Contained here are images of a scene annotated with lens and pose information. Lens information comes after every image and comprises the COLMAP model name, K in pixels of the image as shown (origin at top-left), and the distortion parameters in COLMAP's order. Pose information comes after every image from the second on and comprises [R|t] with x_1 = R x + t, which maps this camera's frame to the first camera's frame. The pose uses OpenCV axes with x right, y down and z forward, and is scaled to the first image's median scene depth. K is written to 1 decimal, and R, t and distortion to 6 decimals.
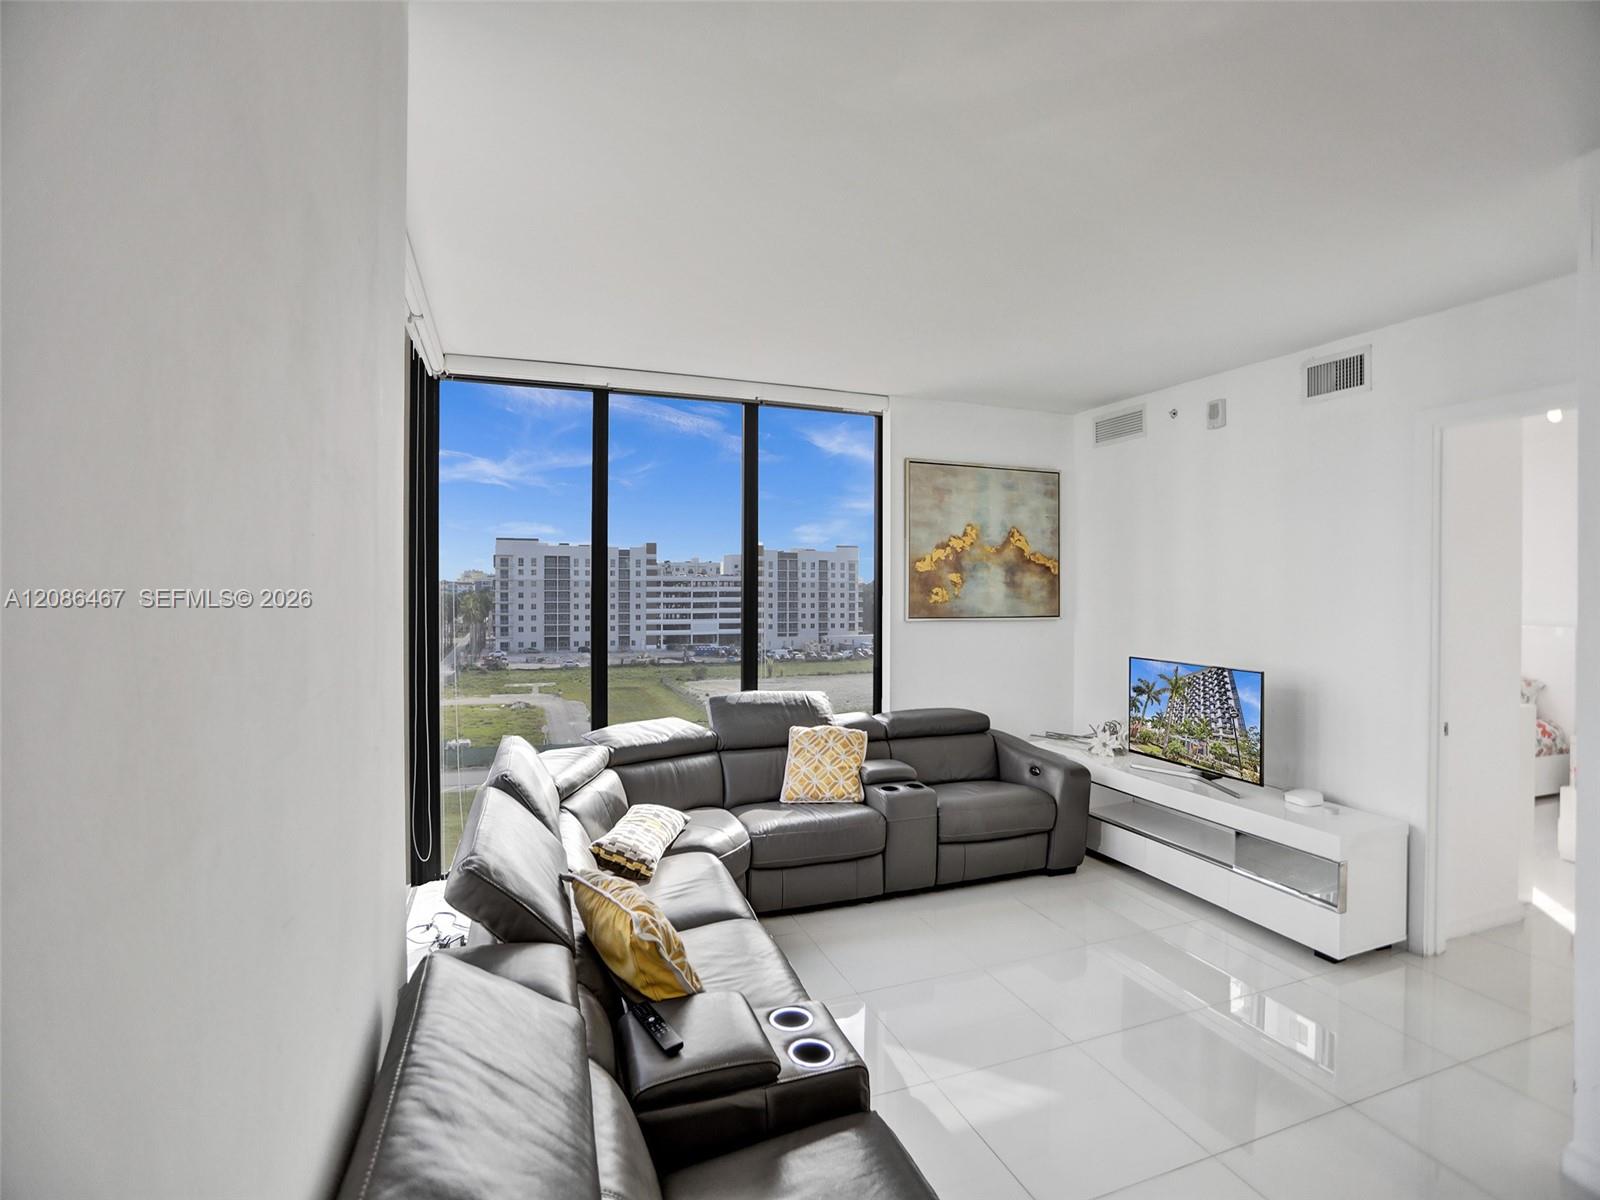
lens RADIAL K [[762.8, 0, 807.1], [0, 762.8, 585.0], [0, 0, 1]] dist [-0.021894, 0.000634]
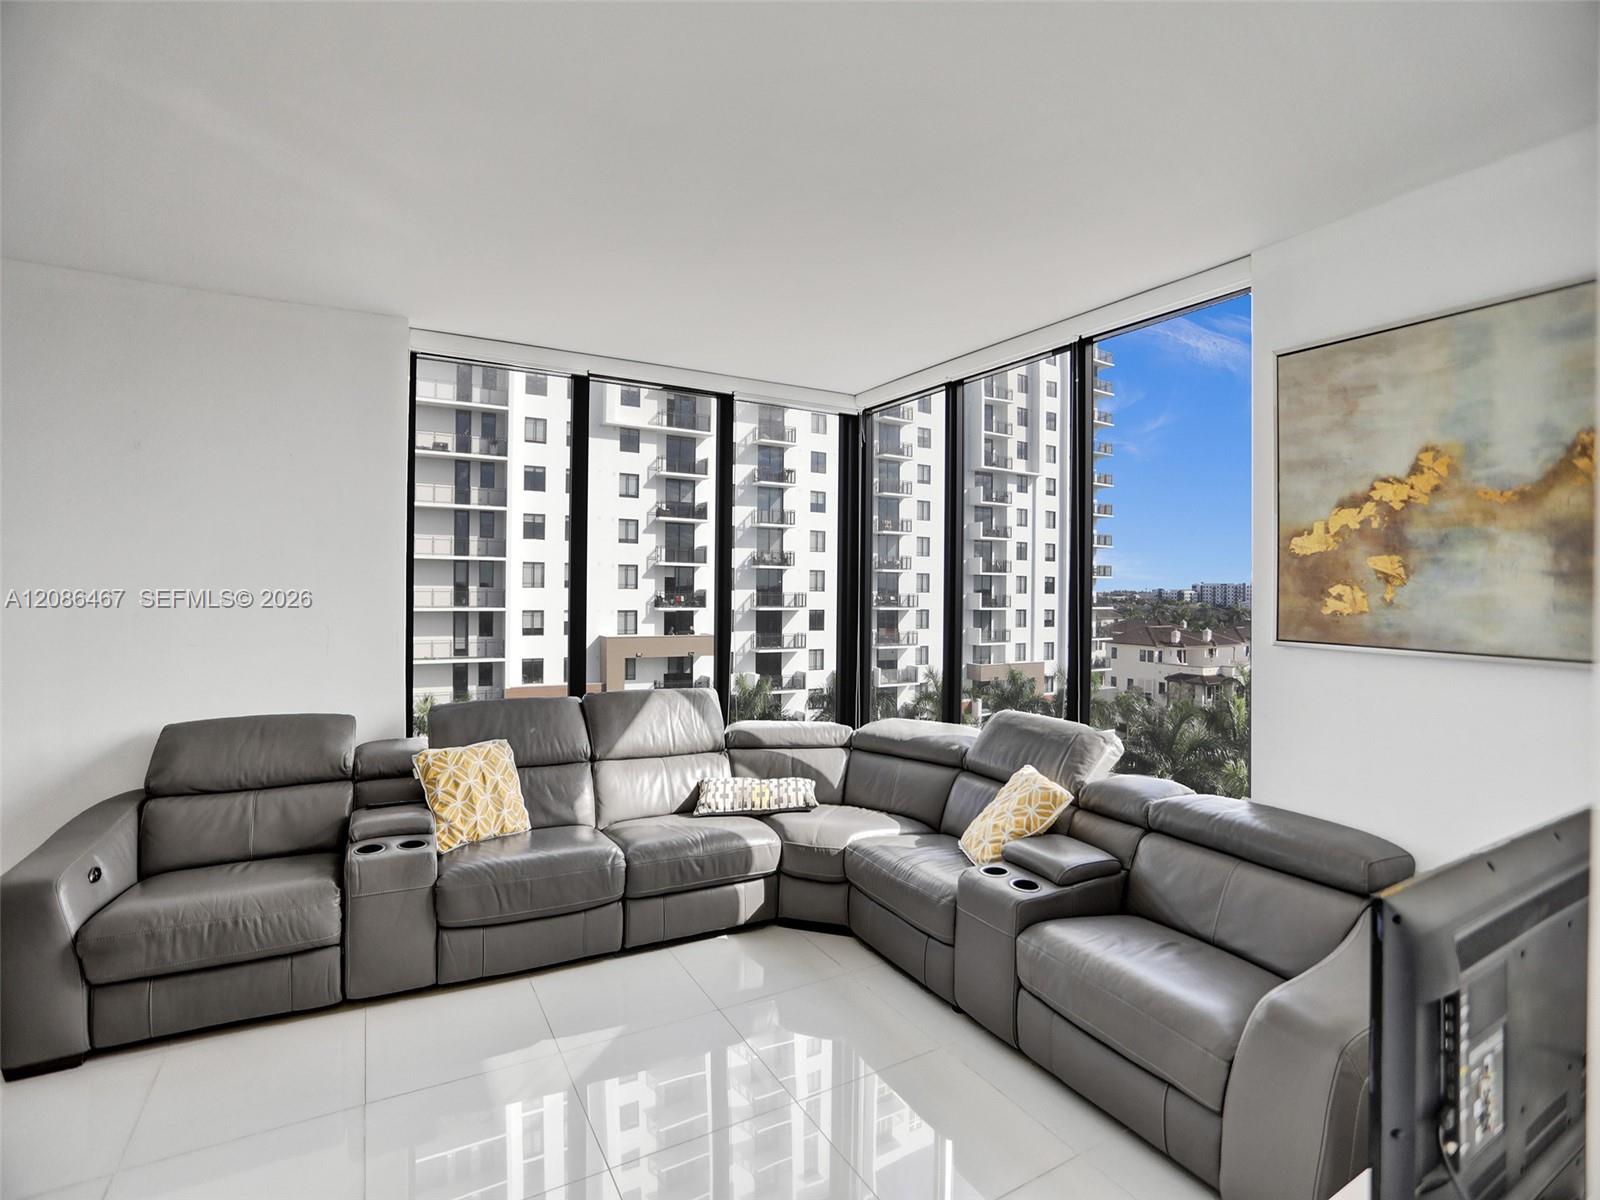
lens RADIAL K [[762.8, 0, 799.6], [0, 762.8, 592.1], [0, 0, 1]] dist [-0.021894, 0.000634]
pose [[0.154143, 0.003079, -0.988044, 0.605357], [-0.013642, 0.999906, 0.000987, 0.012459], [0.987954, 0.013327, 0.154171, 0.561347]]
